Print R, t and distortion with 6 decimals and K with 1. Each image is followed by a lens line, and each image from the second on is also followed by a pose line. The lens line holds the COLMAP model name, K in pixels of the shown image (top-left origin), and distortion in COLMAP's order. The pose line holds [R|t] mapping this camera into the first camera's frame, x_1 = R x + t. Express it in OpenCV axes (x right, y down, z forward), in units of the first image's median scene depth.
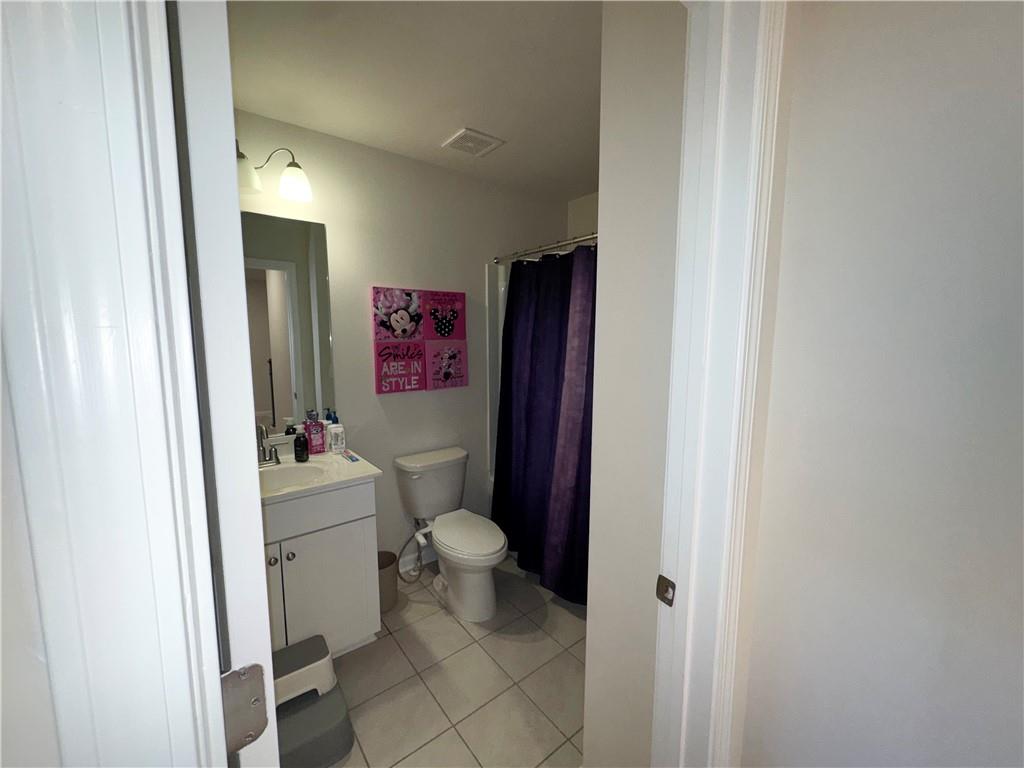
lens RADIAL K [[409.1, 0, 510.4], [0, 409.1, 384.2], [0, 0, 1]] dist [-0.001469, -0.000260]
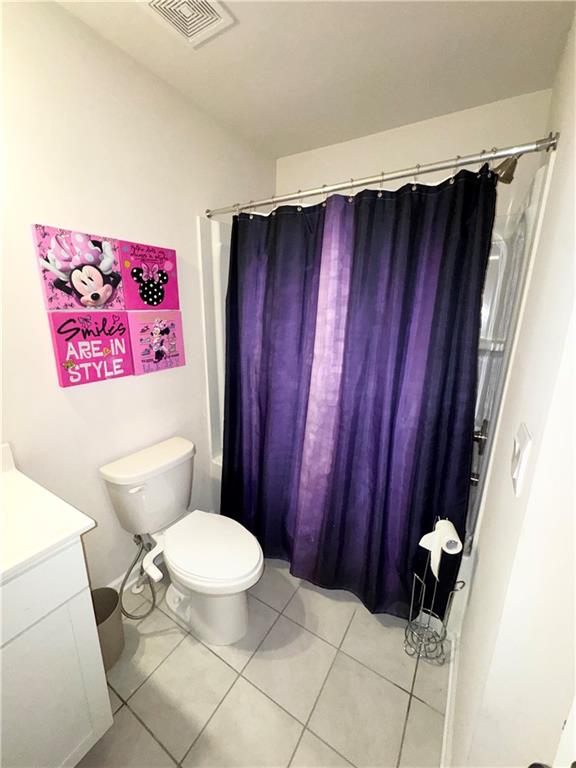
lens RADIAL K [[306.8, 0, 288.2], [0, 306.8, 383.1], [0, 0, 1]] dist [-0.001469, -0.000260]
pose [[0.938725, -0.069248, 0.337639, -0.135726], [0.026220, 0.991118, 0.130374, -0.041653], [-0.343668, -0.113533, 0.932203, 0.368971]]
